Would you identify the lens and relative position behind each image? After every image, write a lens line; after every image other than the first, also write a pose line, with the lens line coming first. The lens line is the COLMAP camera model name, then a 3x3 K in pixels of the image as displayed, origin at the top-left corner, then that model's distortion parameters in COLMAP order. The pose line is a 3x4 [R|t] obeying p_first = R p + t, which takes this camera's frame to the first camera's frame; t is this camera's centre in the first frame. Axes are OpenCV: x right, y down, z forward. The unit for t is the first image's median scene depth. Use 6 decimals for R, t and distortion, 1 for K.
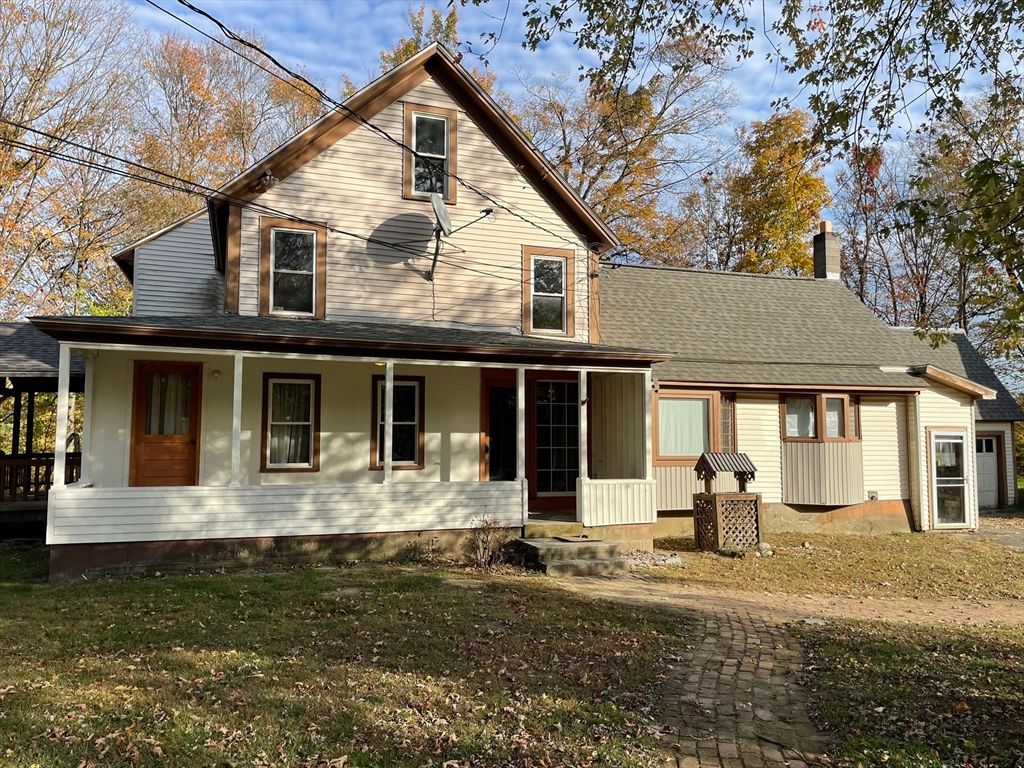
lens RADIAL K [[776.9, 0, 510.4], [0, 776.9, 381.8], [0, 0, 1]] dist [0.045533, -0.043275]
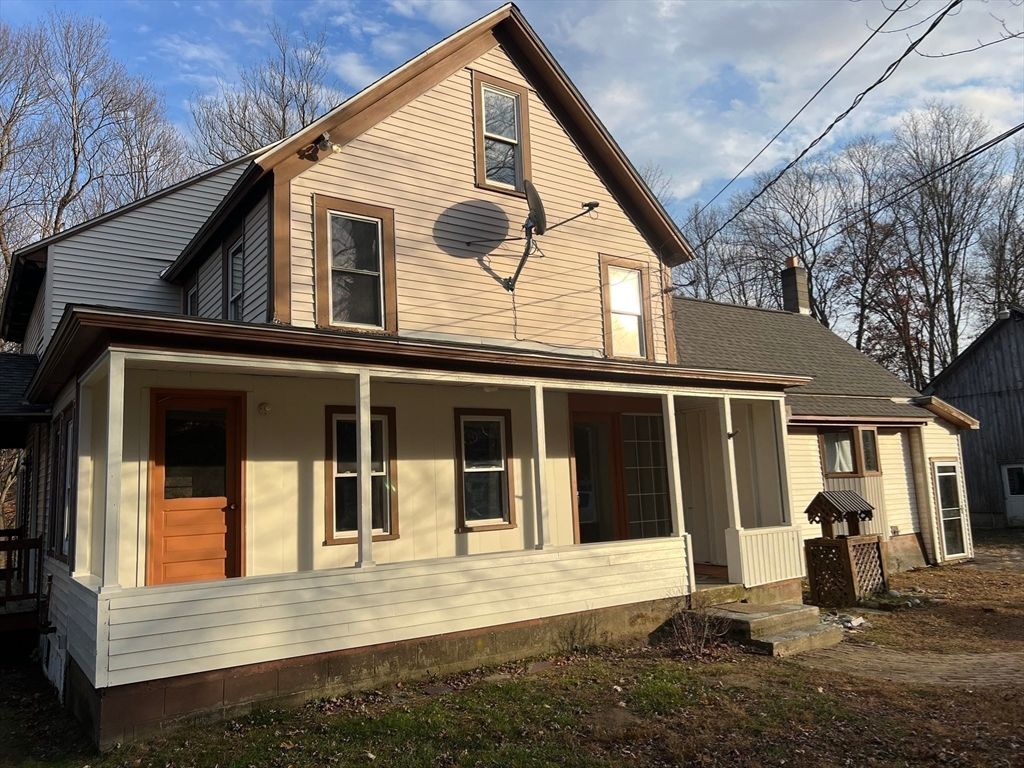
lens RADIAL K [[776.9, 0, 514.3], [0, 776.9, 382.9], [0, 0, 1]] dist [0.045533, -0.043275]
pose [[0.961607, -0.006791, 0.274346, -0.324441], [0.025219, 0.997650, -0.063701, 0.016393], [-0.273268, 0.068174, 0.959519, 0.241019]]
